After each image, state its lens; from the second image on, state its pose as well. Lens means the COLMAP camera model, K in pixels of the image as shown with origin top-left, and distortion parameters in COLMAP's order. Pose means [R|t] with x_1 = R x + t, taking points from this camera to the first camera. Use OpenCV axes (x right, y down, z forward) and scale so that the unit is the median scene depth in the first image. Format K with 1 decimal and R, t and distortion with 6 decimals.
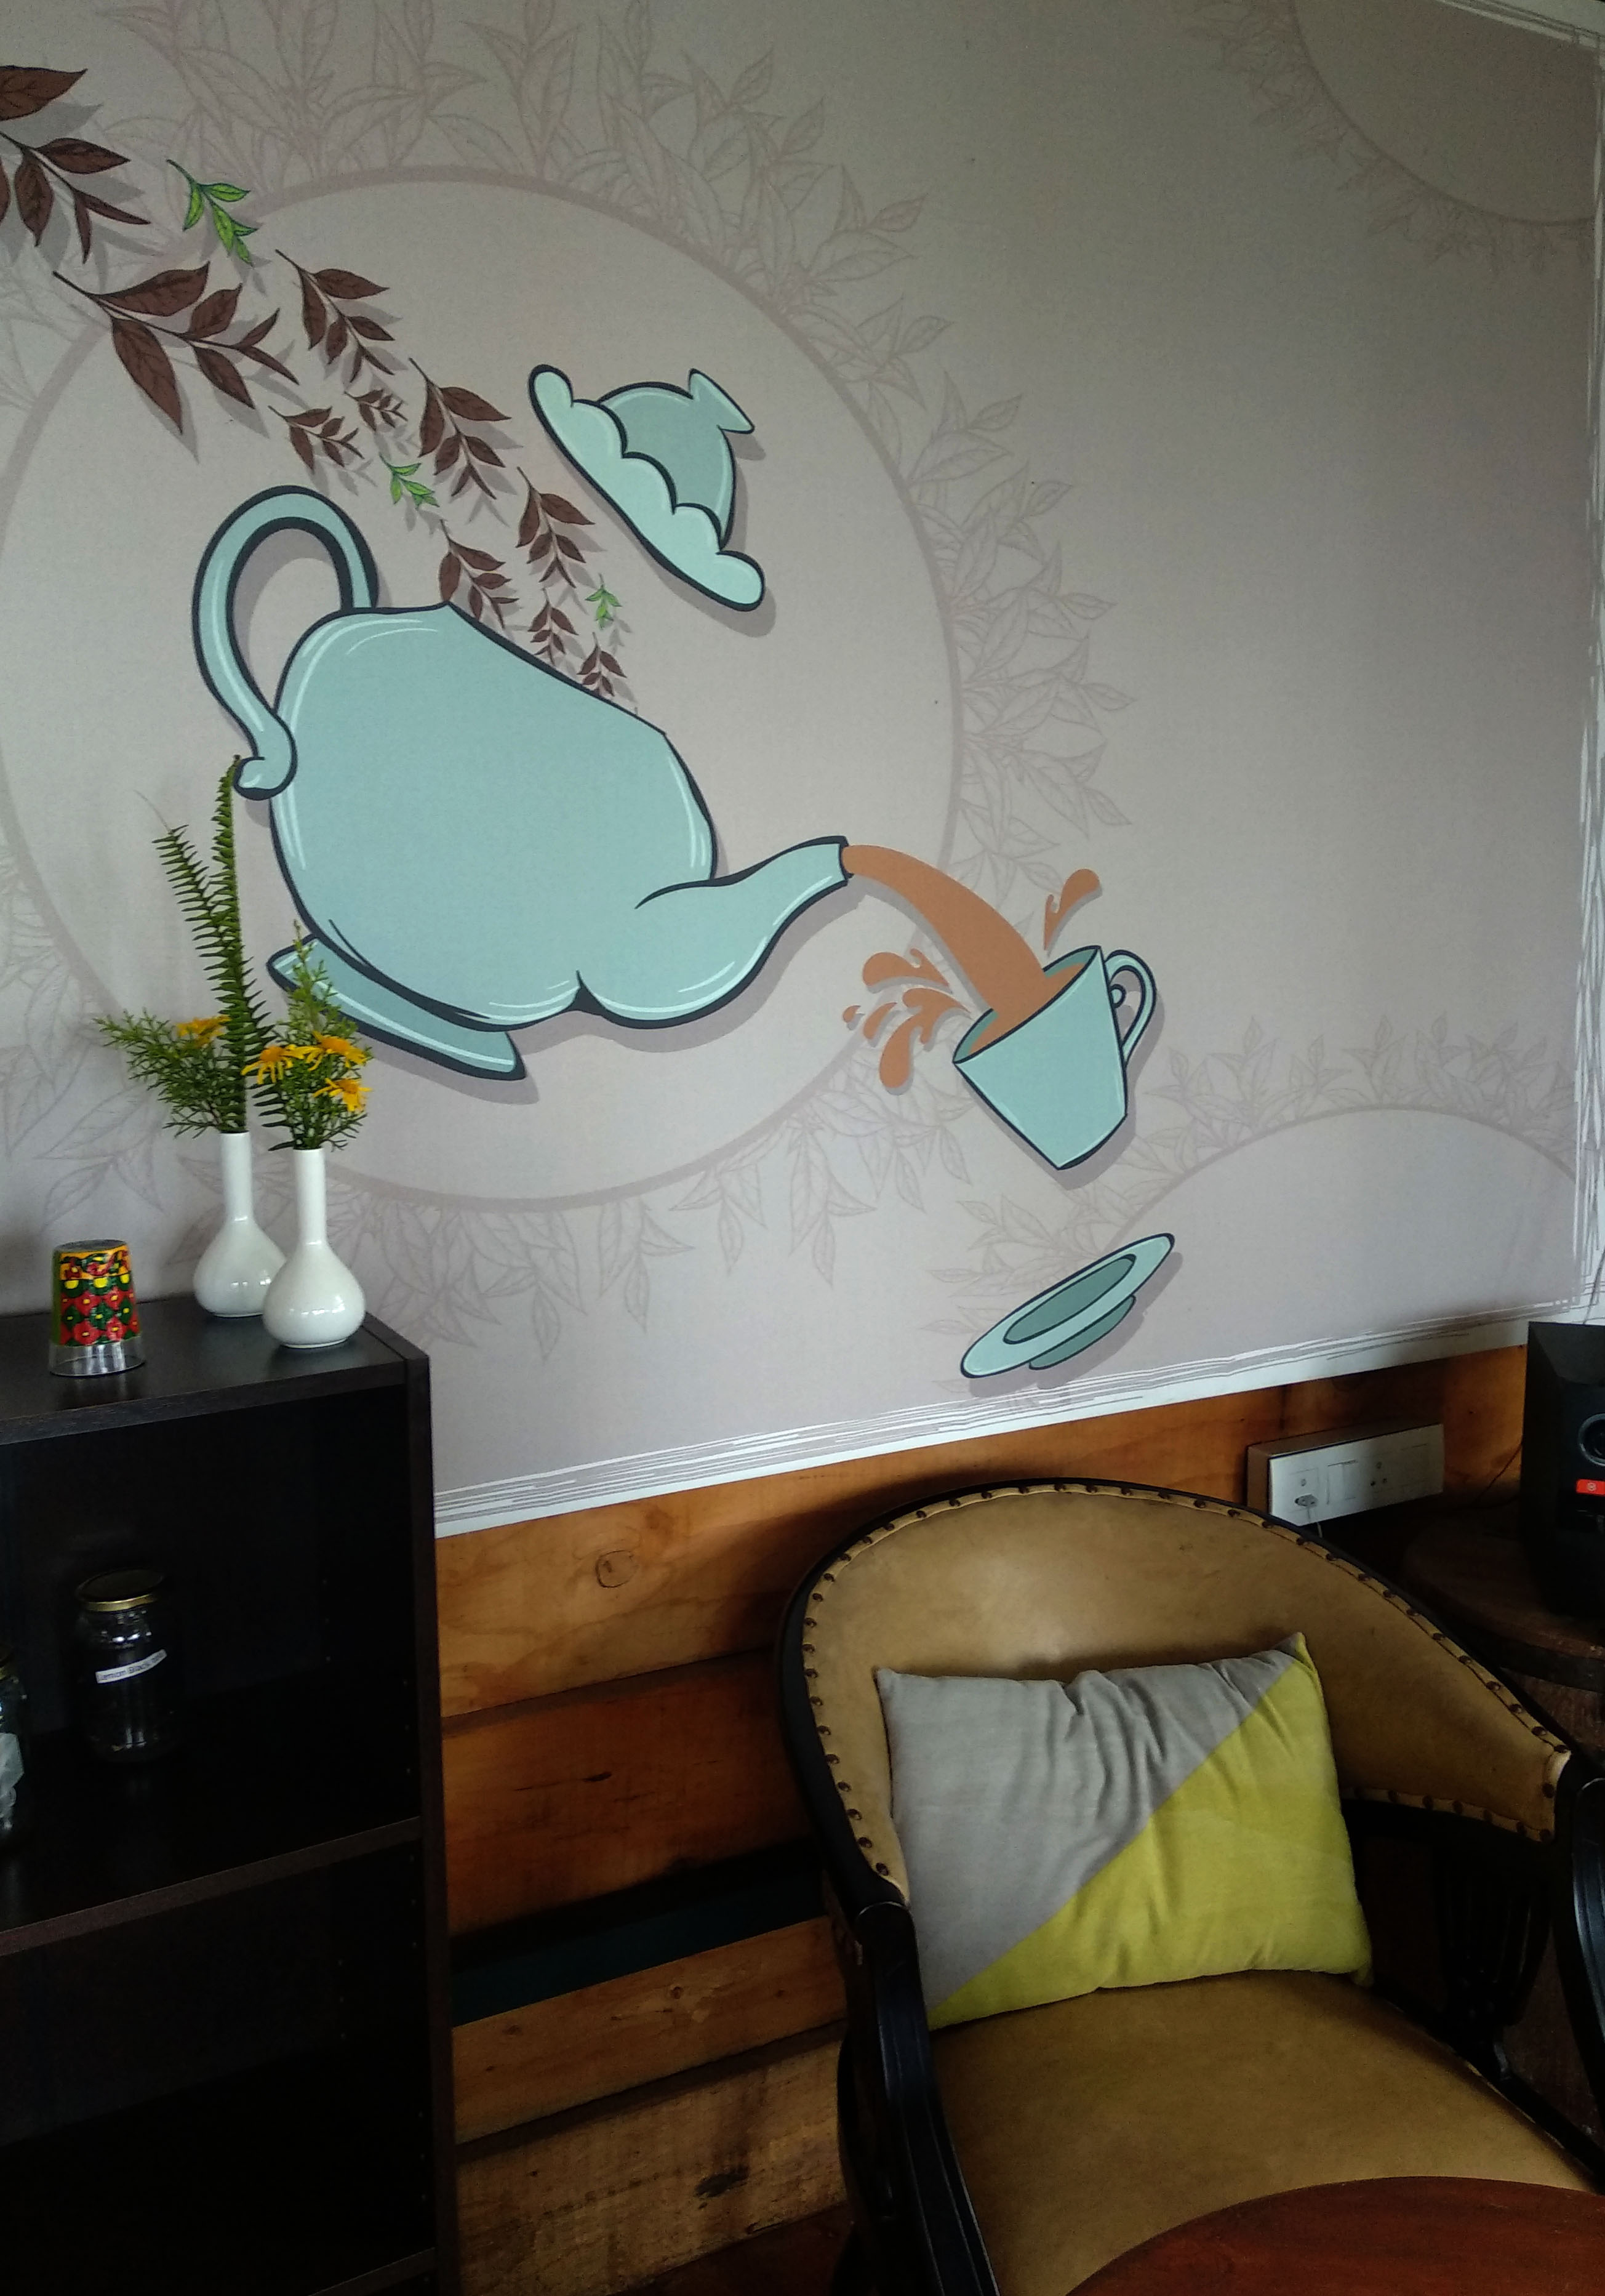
lens RADIAL K [[1926.4, 0, 905.4], [0, 1926.4, 1106.8], [0, 0, 1]] dist [0.049246, -0.071730]
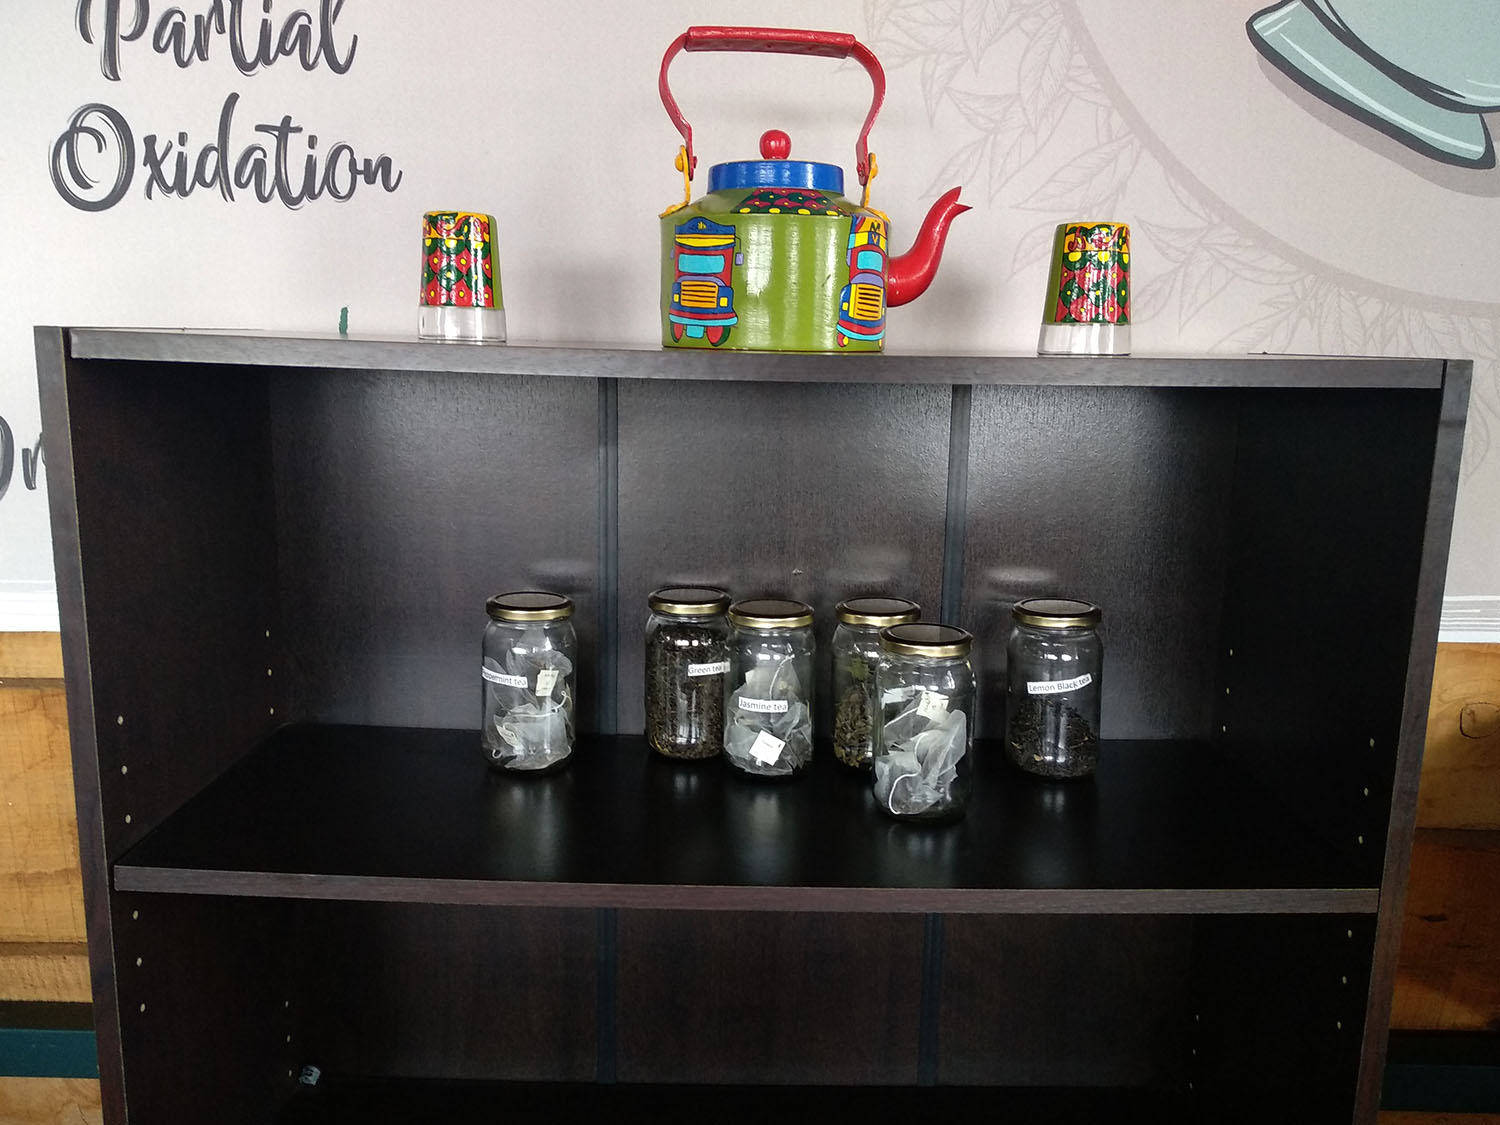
lens RADIAL K [[1148.7, 0, 749.0], [0, 1148.7, 604.1], [0, 0, 1]] dist [0.055685, -0.058946]
pose [[0.869379, 0.113290, -0.480984, -0.221289], [-0.085790, 0.993187, 0.078868, 0.186420], [0.486642, -0.027303, 0.873175, 0.334891]]
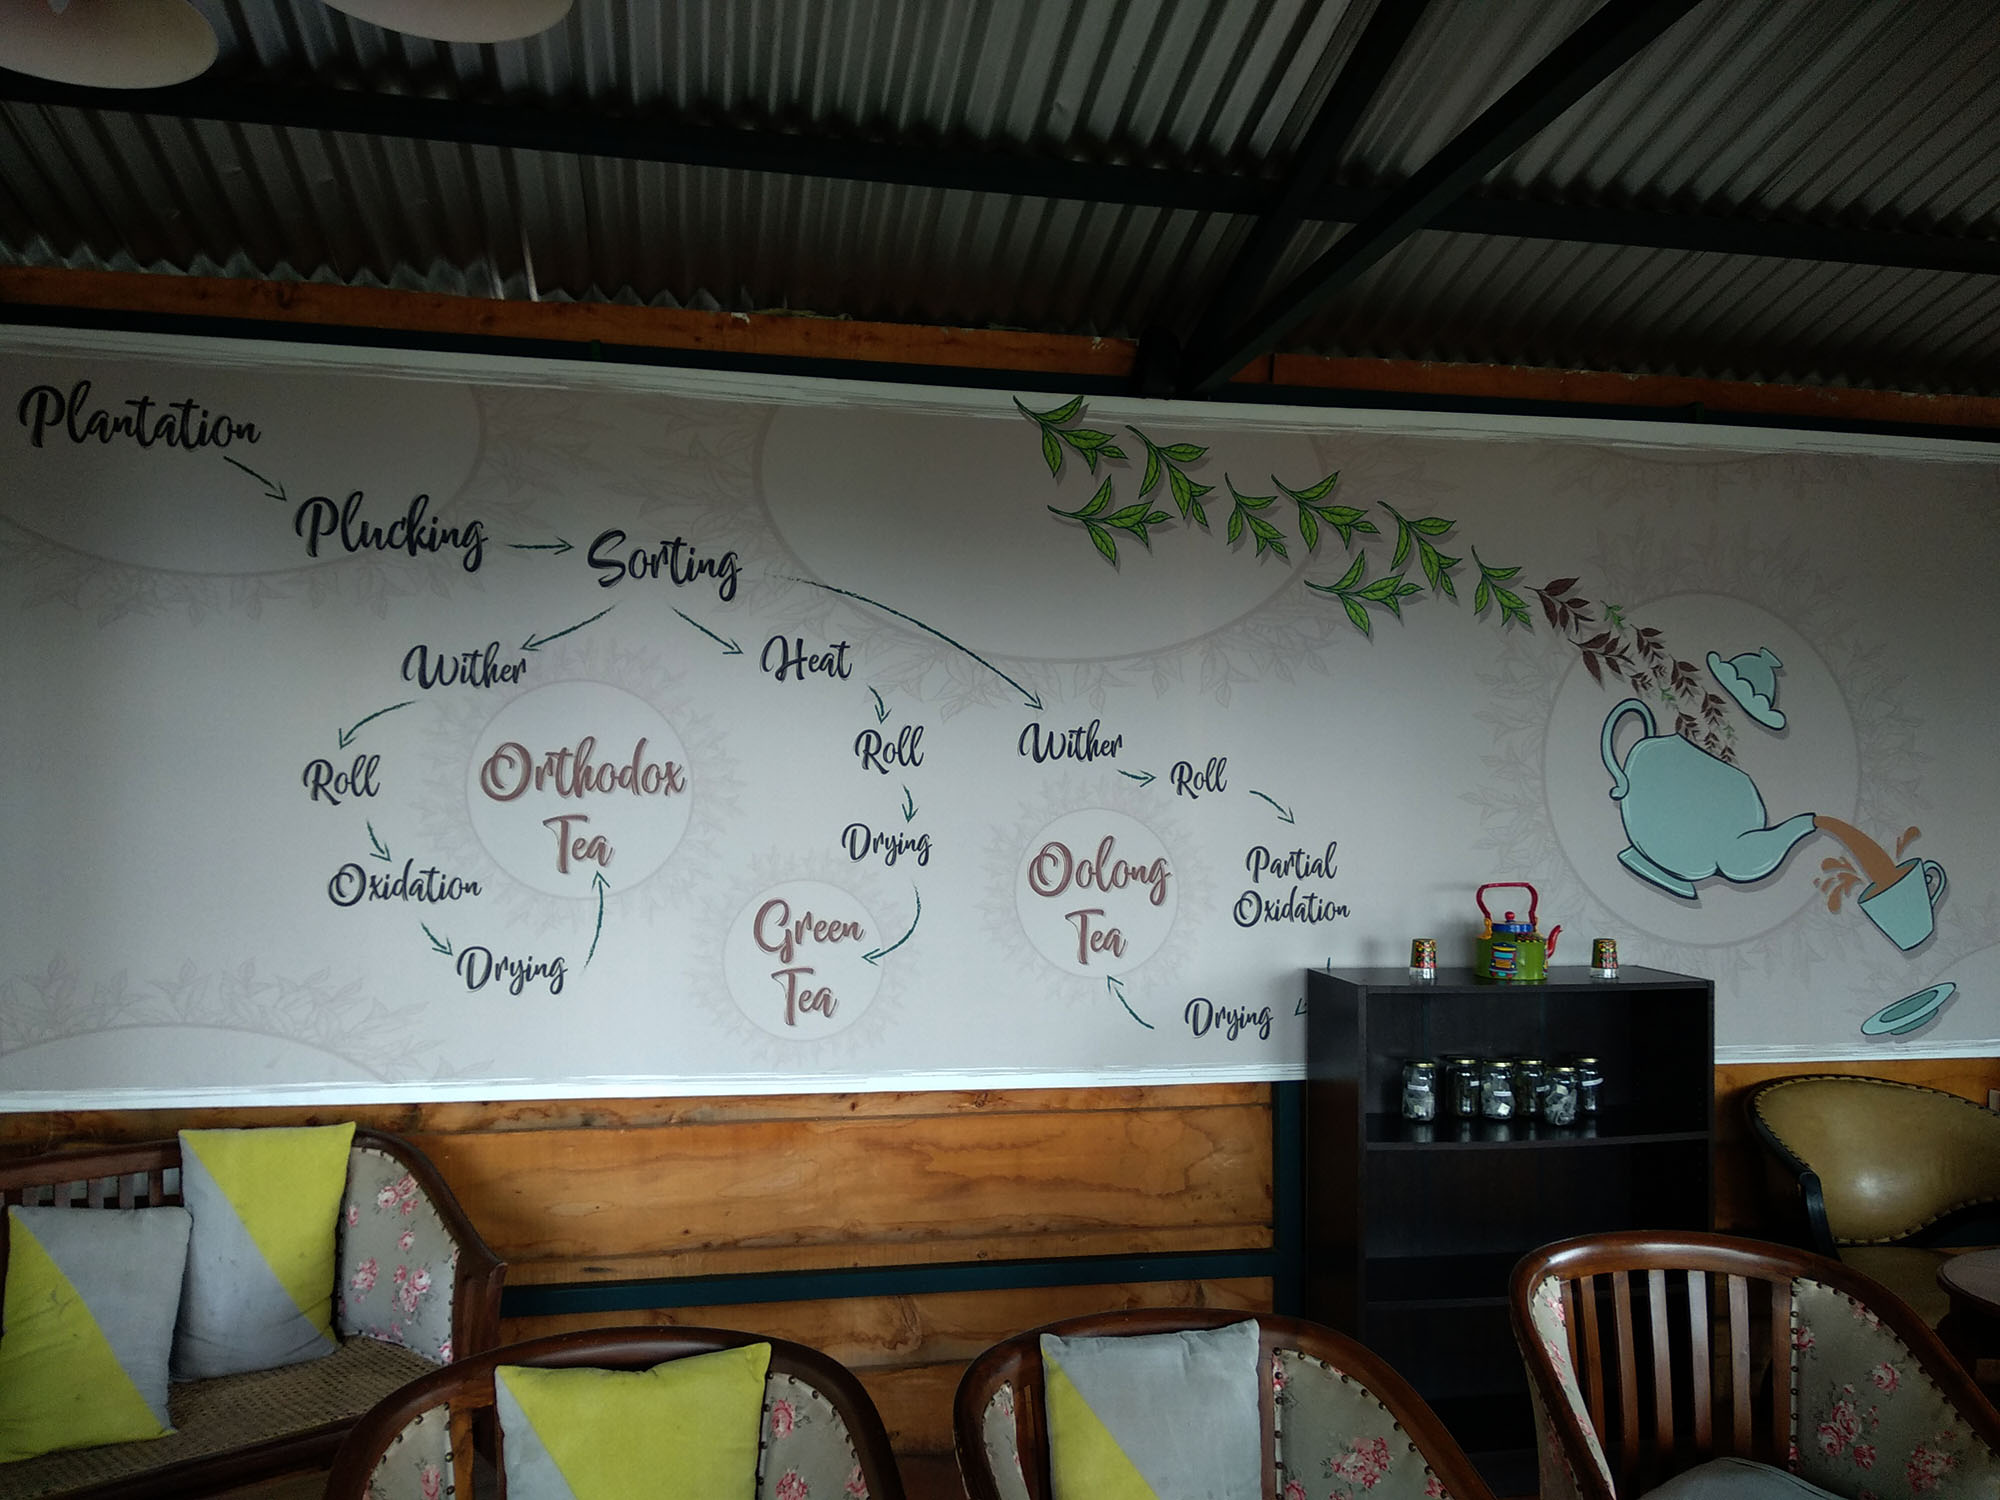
lens RADIAL K [[1531.7, 0, 998.7], [0, 1531.7, 805.5], [0, 0, 1]] dist [0.055685, -0.058946]
pose [[0.947115, 0.004813, -0.320858, -0.446779], [-0.048702, 0.990461, -0.128902, 0.190530], [0.317177, 0.137711, 0.938315, -1.446097]]
